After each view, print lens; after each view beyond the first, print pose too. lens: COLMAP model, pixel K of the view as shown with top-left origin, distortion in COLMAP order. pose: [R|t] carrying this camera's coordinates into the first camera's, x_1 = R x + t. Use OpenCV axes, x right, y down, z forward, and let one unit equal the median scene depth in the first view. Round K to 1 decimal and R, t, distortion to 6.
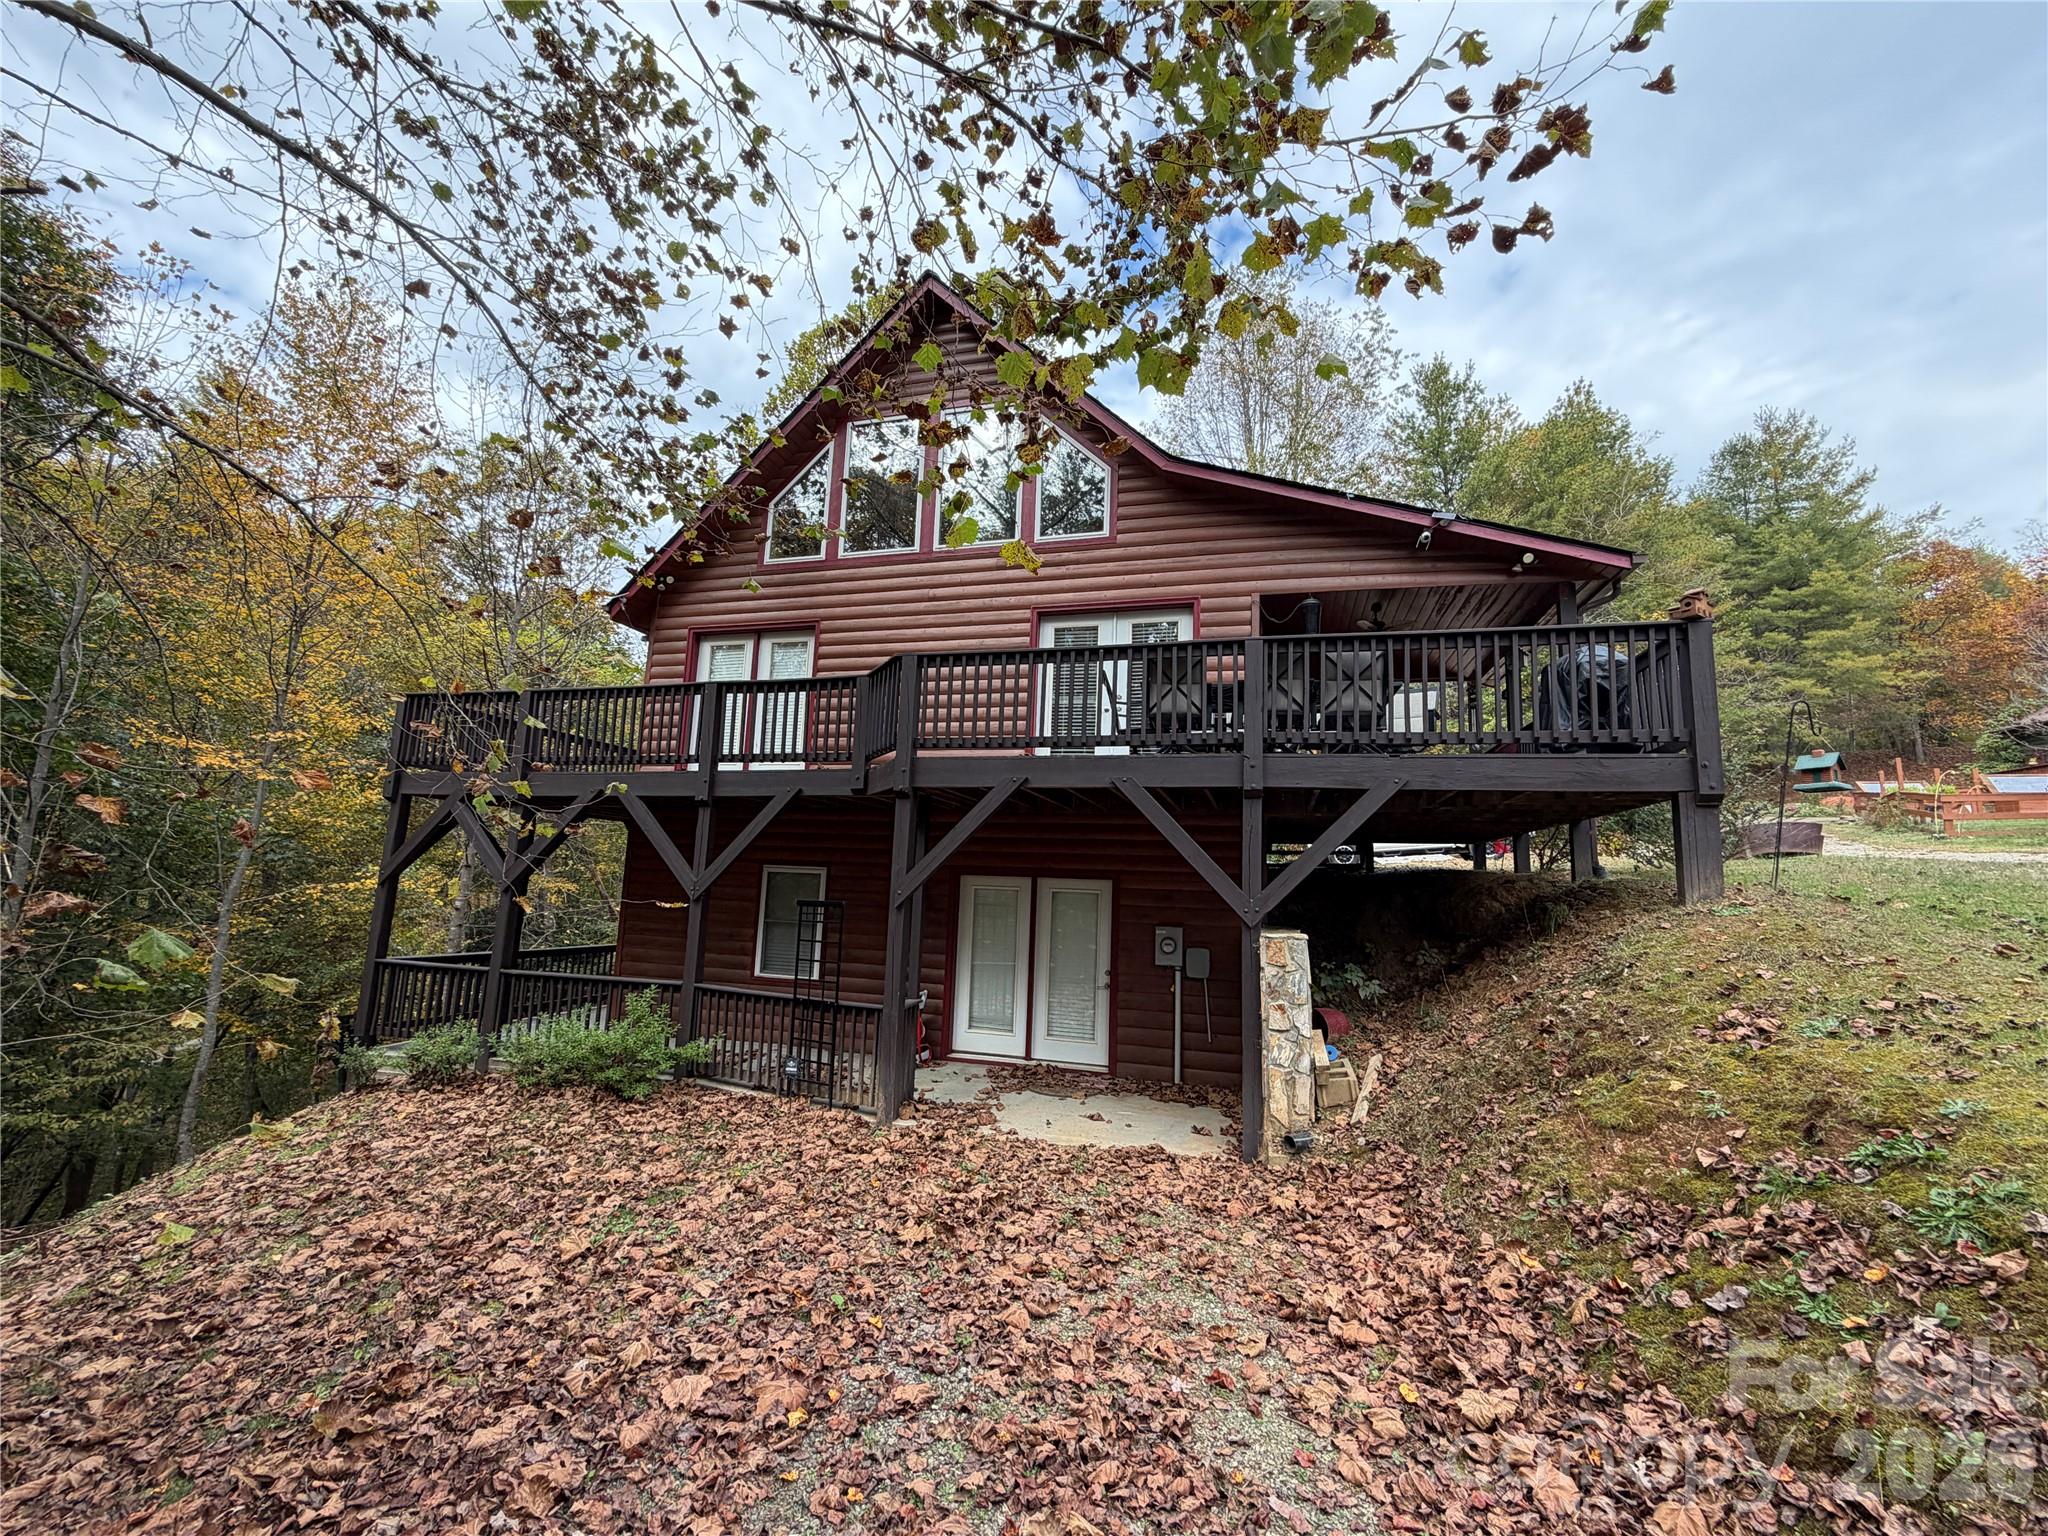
lens RADIAL K [[823.4, 0, 1024.0], [0, 823.4, 768.0], [0, 0, 1]] dist [0.000045, -0.000034]
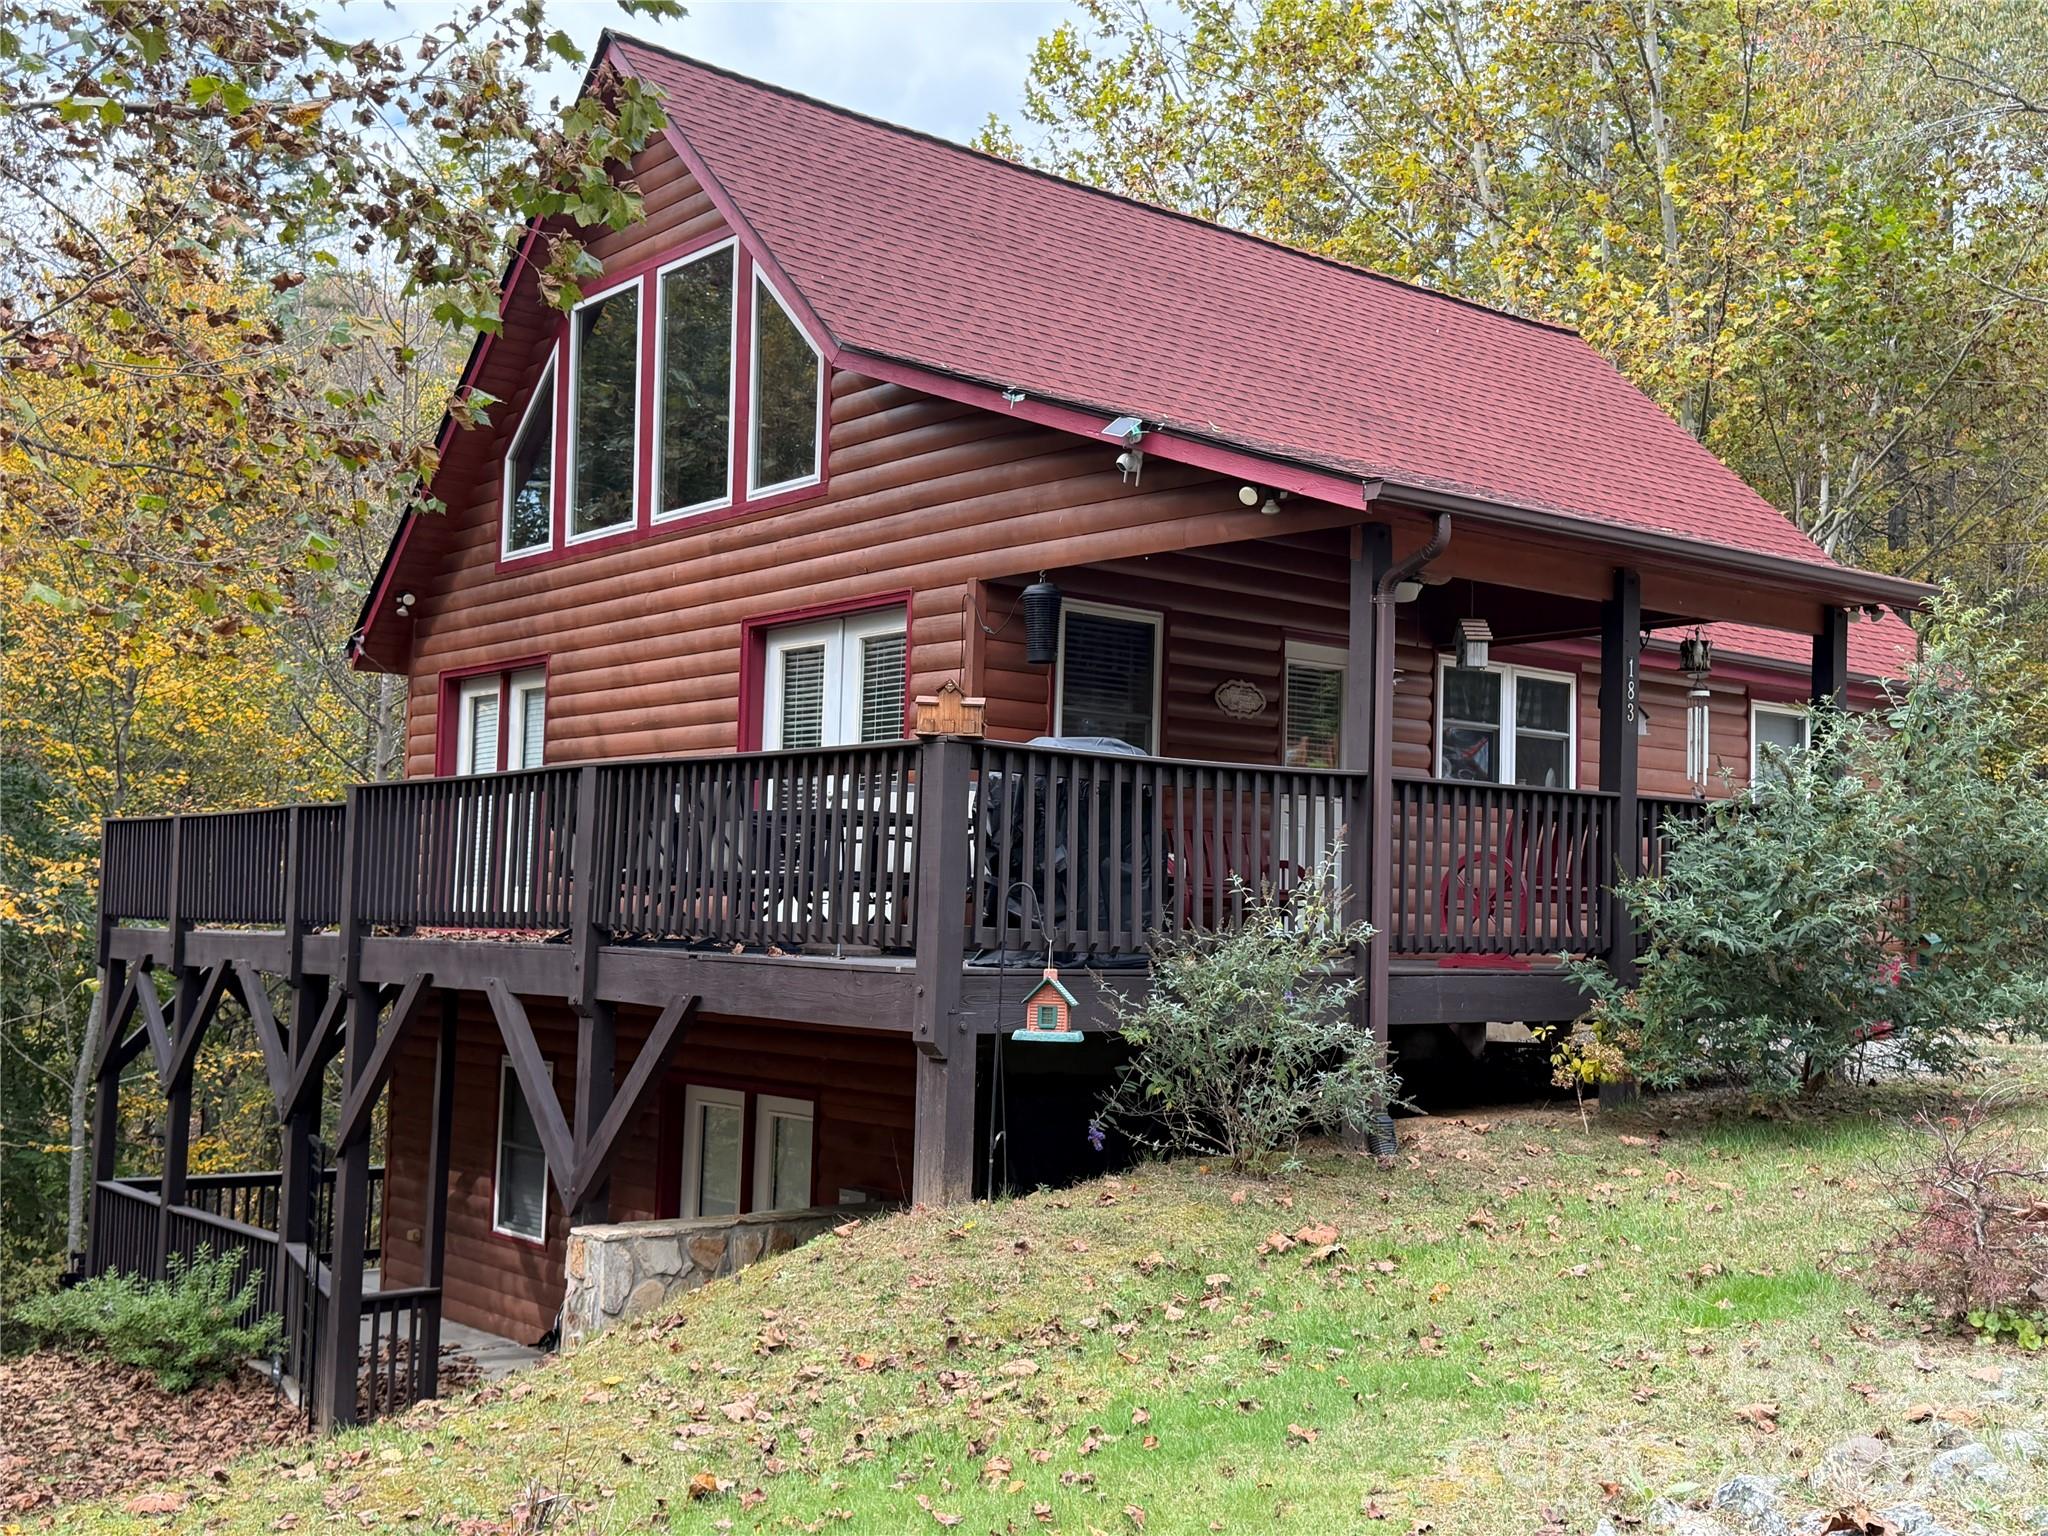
lens RADIAL K [[2170.1, 0, 1024.0], [0, 2170.1, 768.0], [0, 0, 1]] dist [0.116147, 0.004239]
pose [[0.818320, -0.056774, -0.571952, 1.112744], [0.085055, 0.996115, 0.022813, -0.118242], [0.568435, -0.067316, 0.819970, -0.150774]]
